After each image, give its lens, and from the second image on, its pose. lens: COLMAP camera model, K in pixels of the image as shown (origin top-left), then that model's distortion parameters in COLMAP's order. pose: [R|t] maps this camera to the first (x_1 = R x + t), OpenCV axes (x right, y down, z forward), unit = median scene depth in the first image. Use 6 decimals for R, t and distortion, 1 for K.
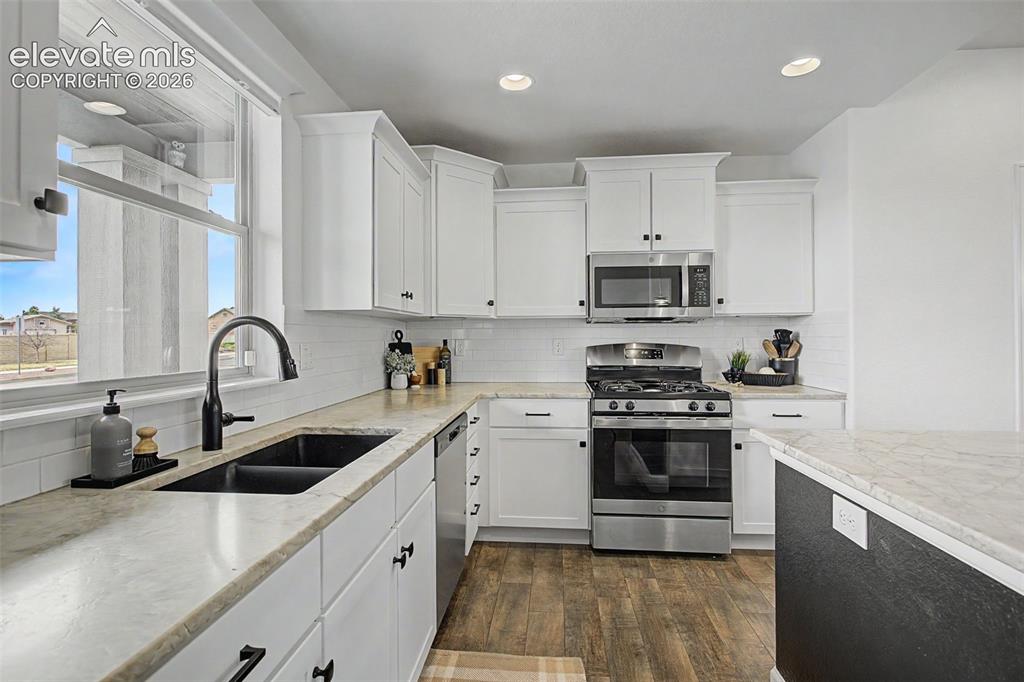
lens RADIAL K [[493.0, 0, 512.0], [0, 493.0, 341.0], [0, 0, 1]] dist [0.000444, 0.000133]
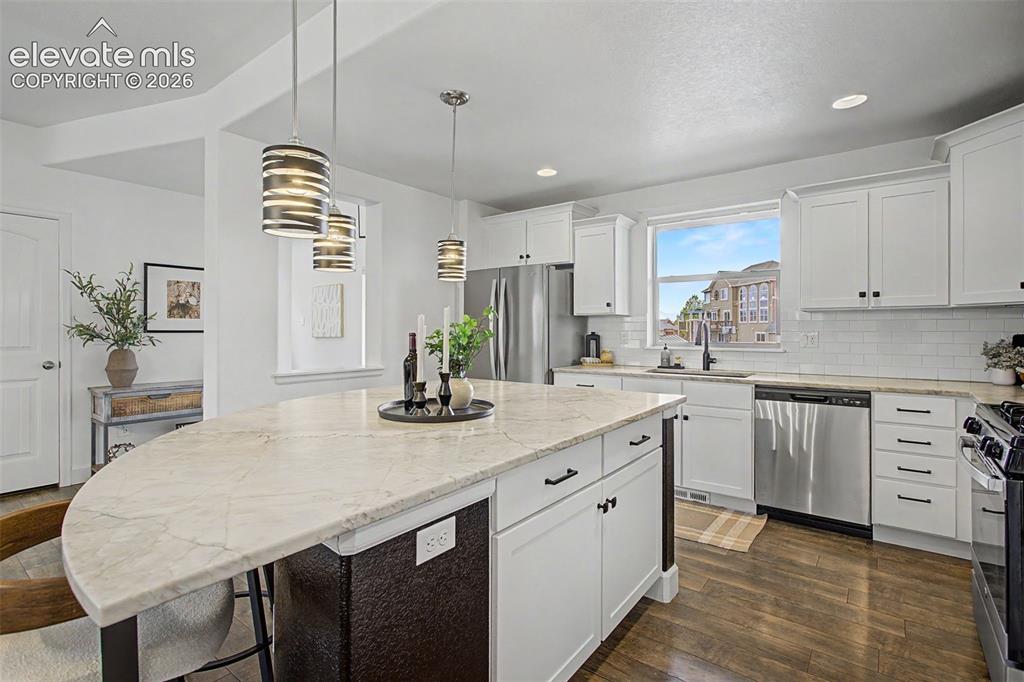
lens RADIAL K [[497.0, 0, 511.0], [0, 497.0, 325.9], [0, 0, 1]] dist [-0.001462, 0.000360]
pose [[-0.525373, 0.002627, -0.850868, 1.080194], [-0.001964, 0.999989, 0.004300, -0.014710], [0.850869, 0.003931, -0.525362, 0.730846]]
